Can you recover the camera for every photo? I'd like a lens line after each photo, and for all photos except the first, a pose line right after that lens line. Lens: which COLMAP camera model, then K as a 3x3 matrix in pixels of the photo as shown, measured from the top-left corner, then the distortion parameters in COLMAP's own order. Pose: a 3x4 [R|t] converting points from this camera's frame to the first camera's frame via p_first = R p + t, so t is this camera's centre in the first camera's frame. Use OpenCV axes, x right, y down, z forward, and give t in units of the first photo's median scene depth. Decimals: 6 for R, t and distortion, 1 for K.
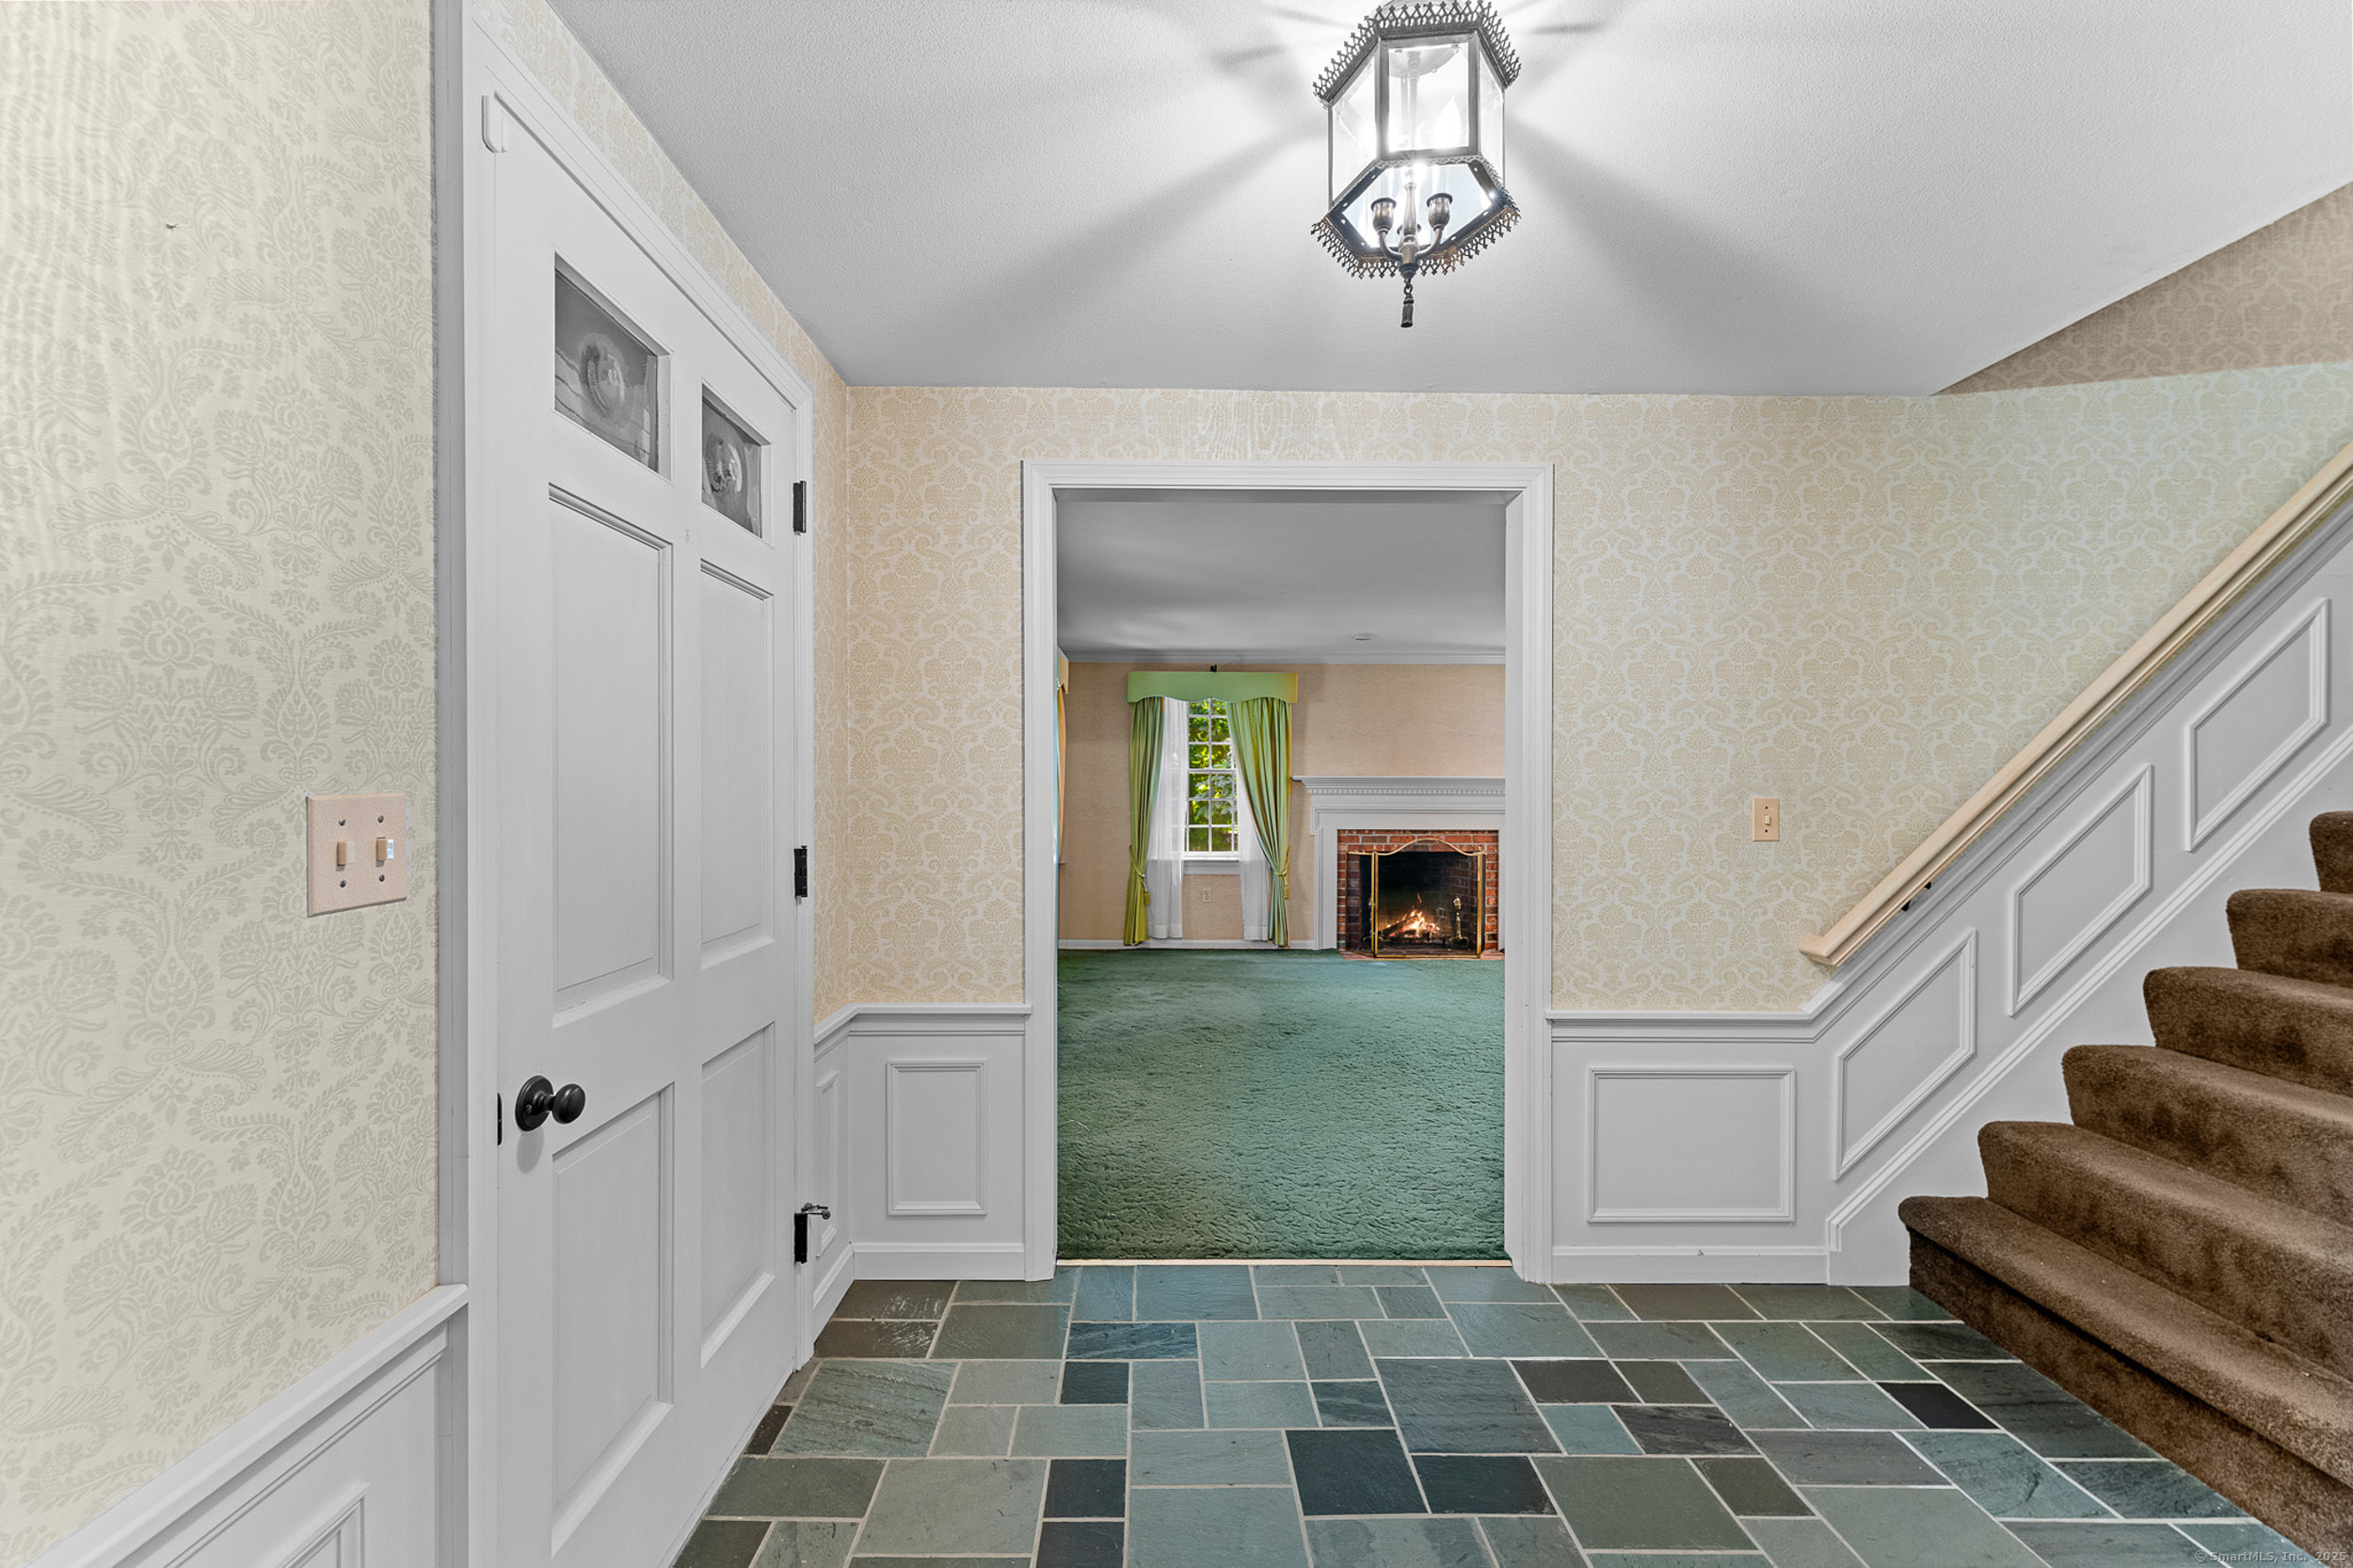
lens RADIAL K [[940.4, 0, 1167.4], [0, 940.4, 789.5], [0, 0, 1]] dist [0.000869, 0.000318]
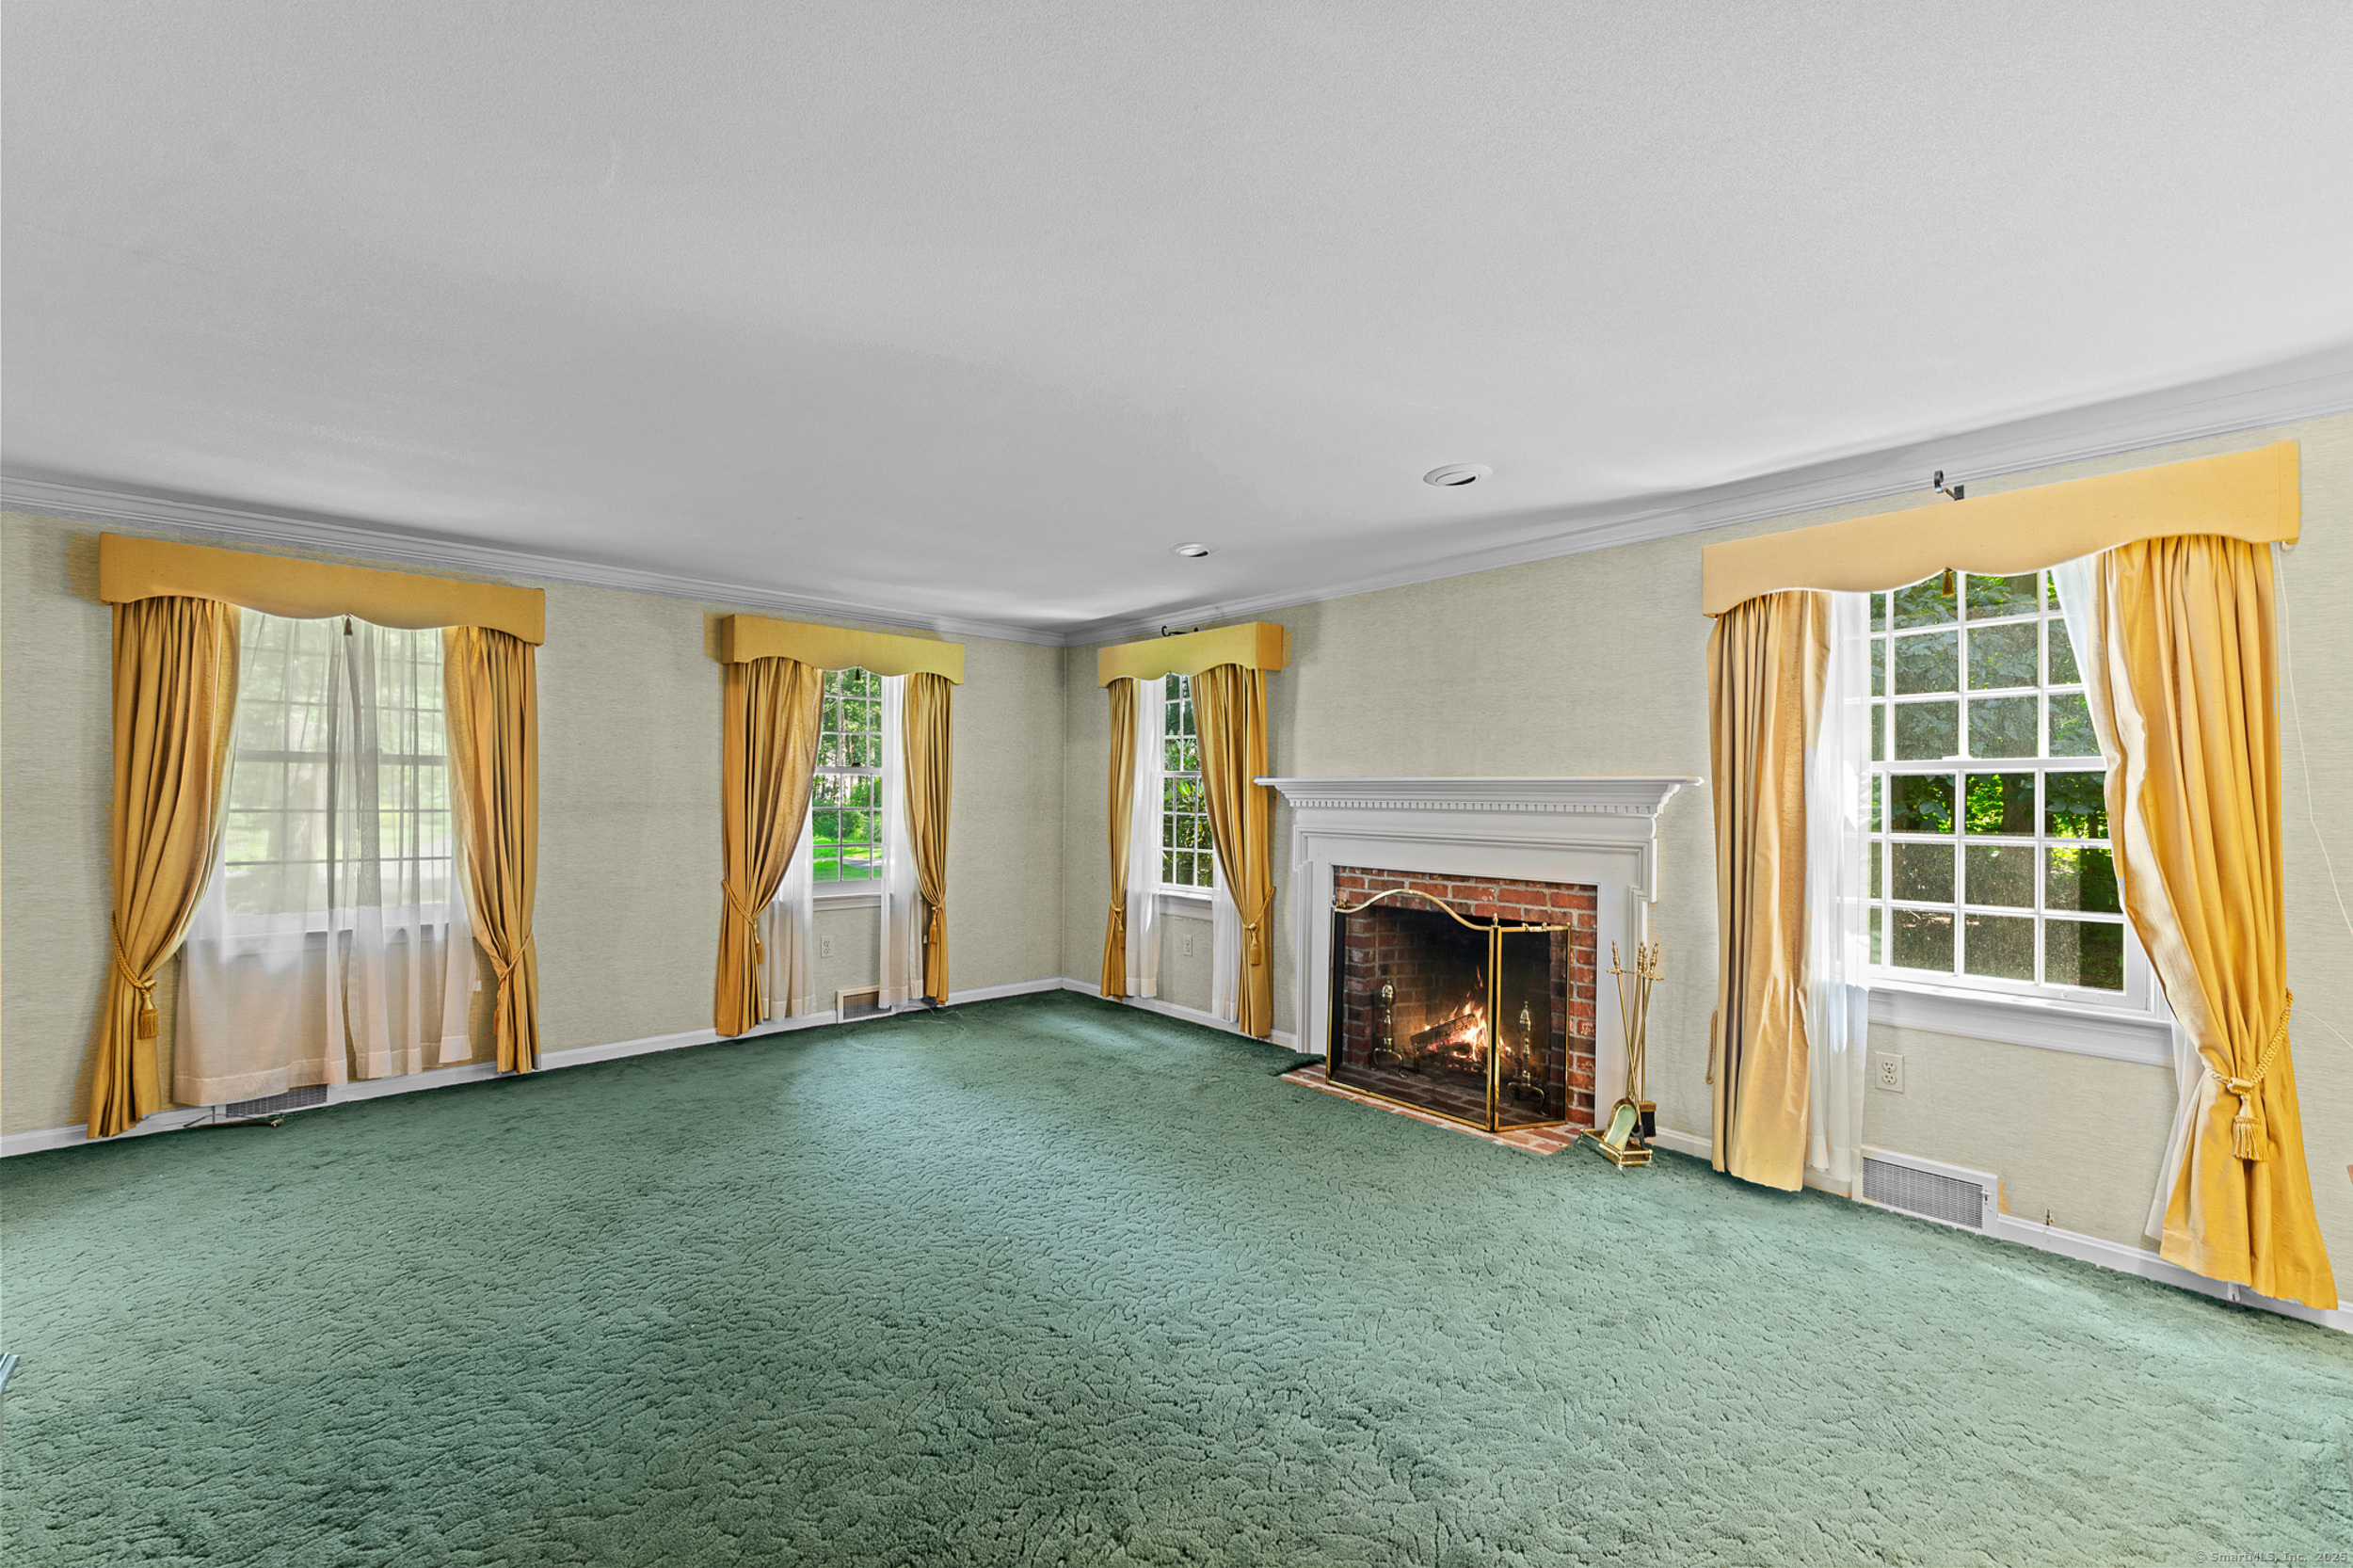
lens RADIAL K [[940.4, 0, 1167.4], [0, 940.4, 789.5], [0, 0, 1]] dist [0.000869, 0.000318]
pose [[0.669955, -0.001589, -0.742400, 1.680978], [-0.009821, 0.999891, -0.011002, 0.001646], [0.742336, 0.014662, 0.669867, 1.486427]]
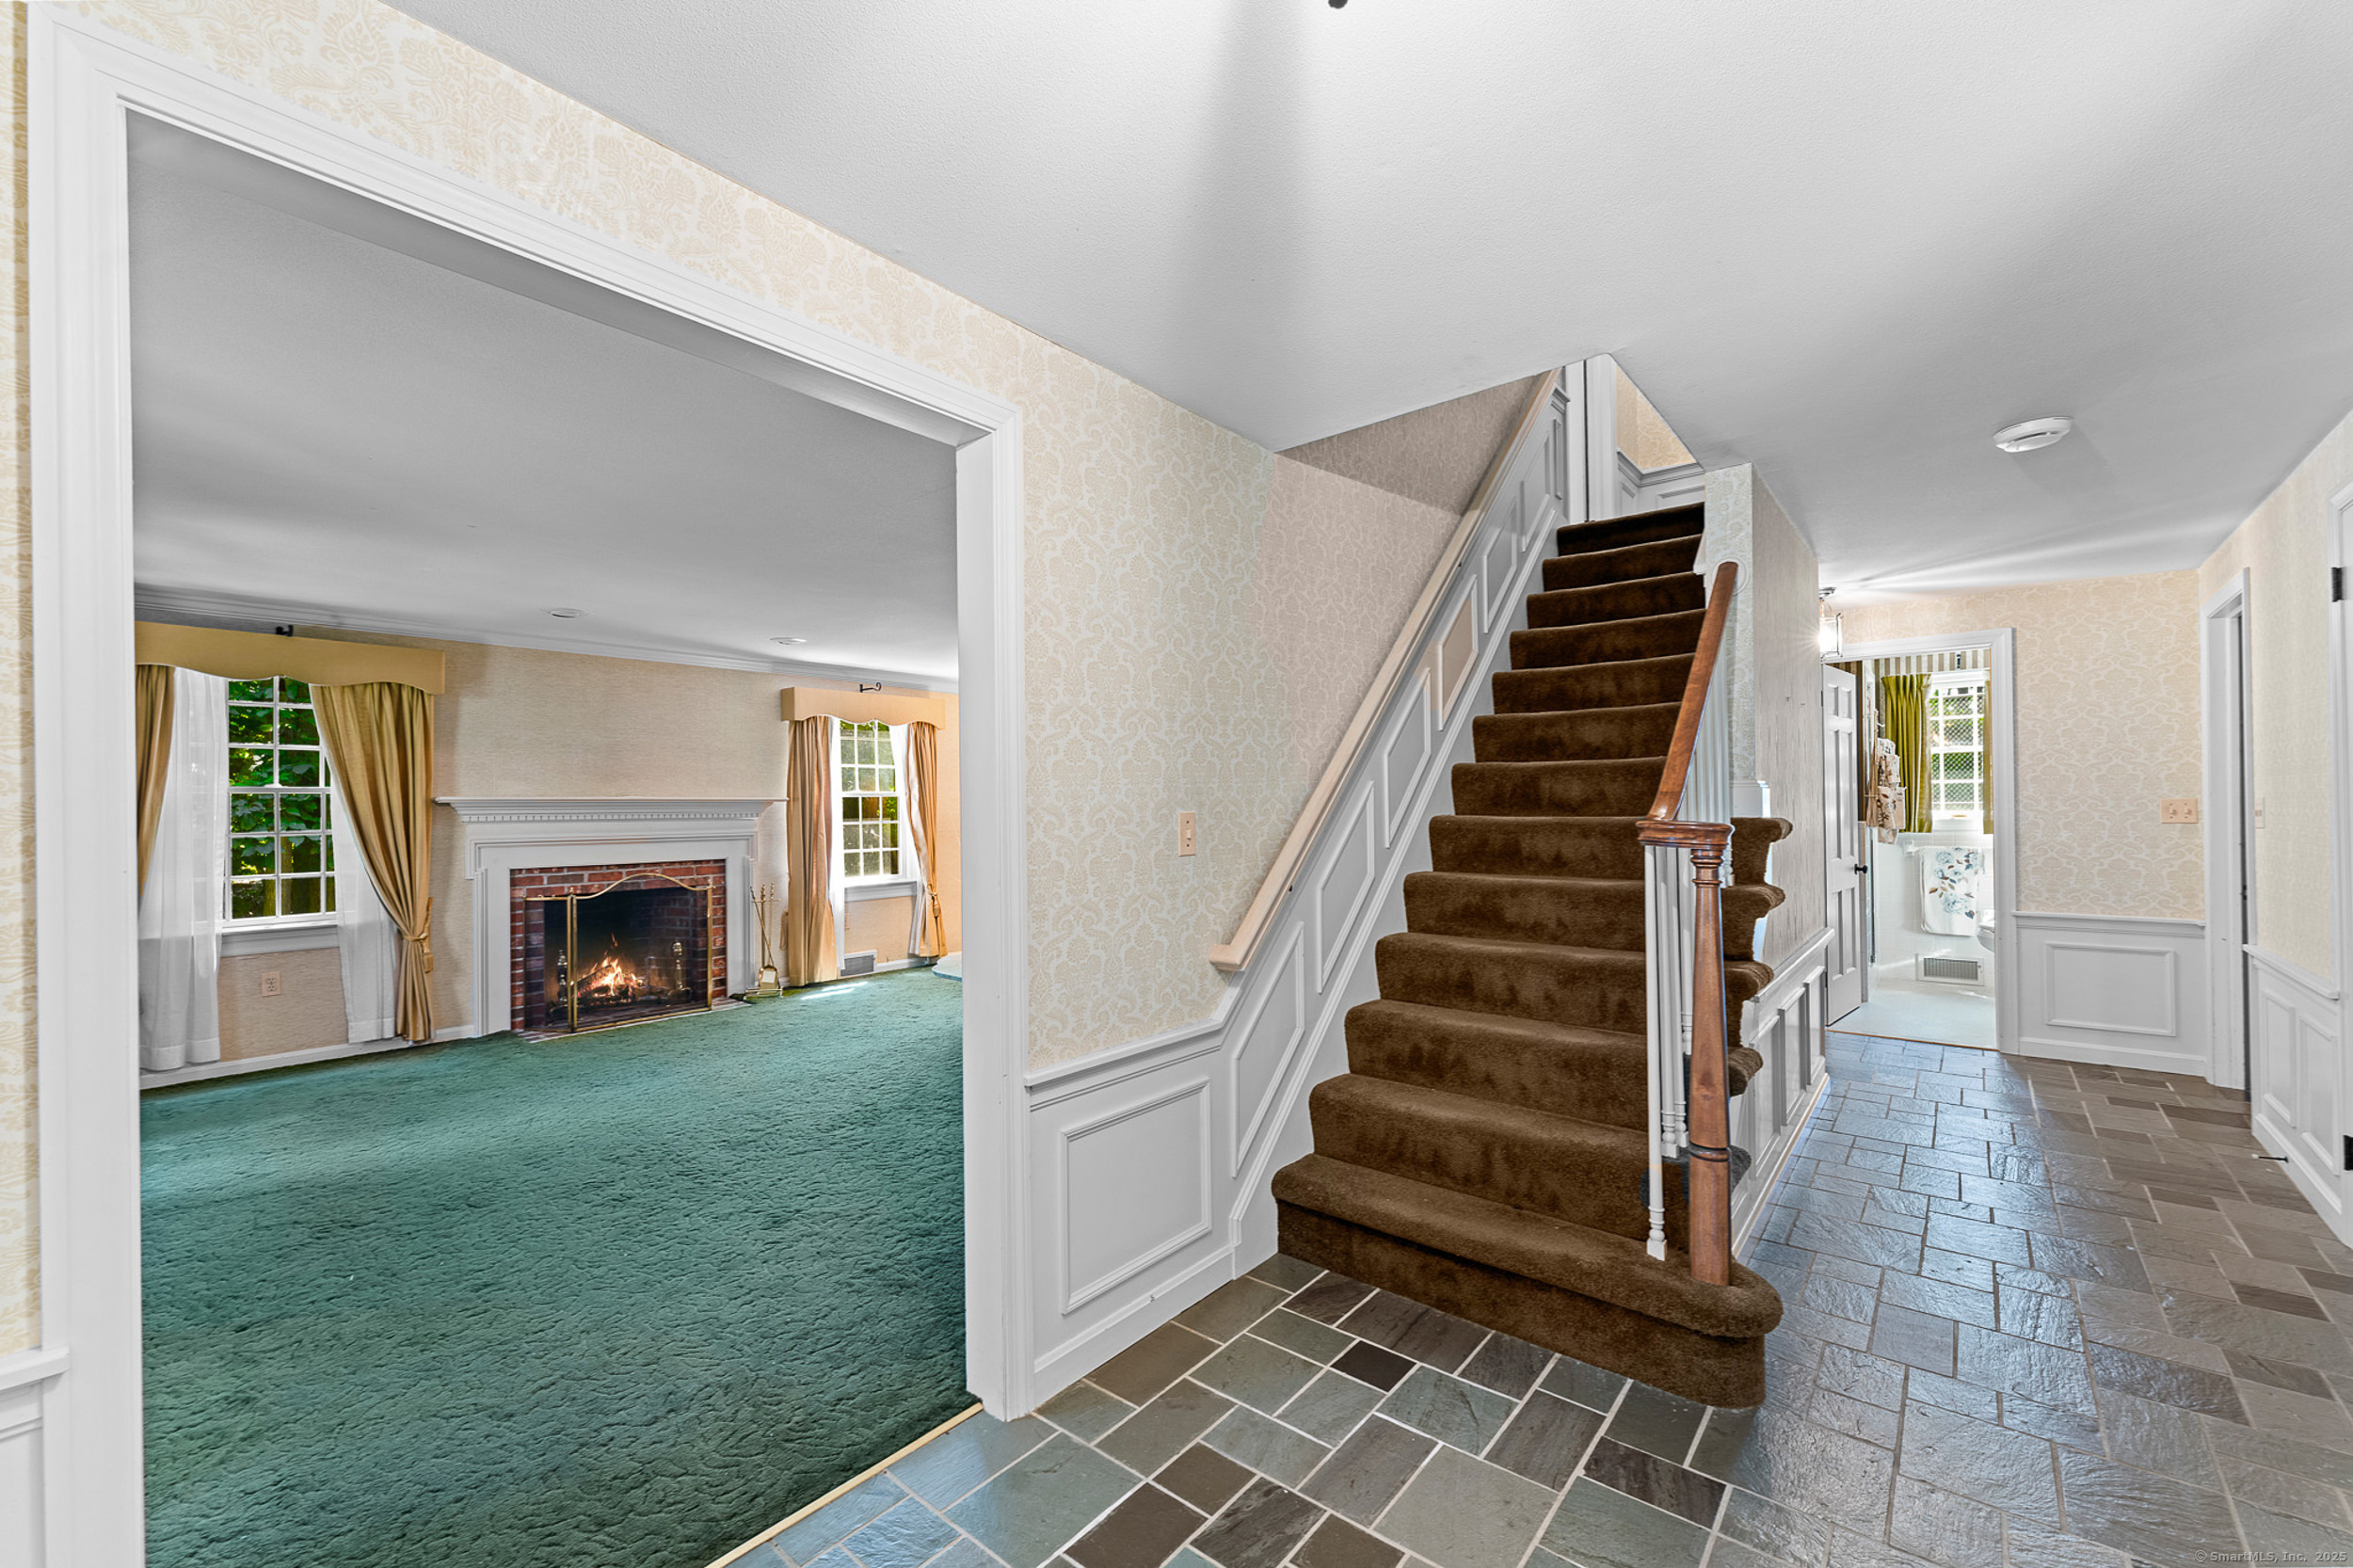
lens RADIAL K [[946.0, 0, 1151.0], [0, 946.0, 801.9], [0, 0, 1]] dist [0.001309, 0.000183]
pose [[0.659216, -0.006299, 0.751927, -0.139956], [0.015299, 0.999870, -0.005037, 0.002520], [-0.751798, 0.014824, 0.659227, 0.370232]]
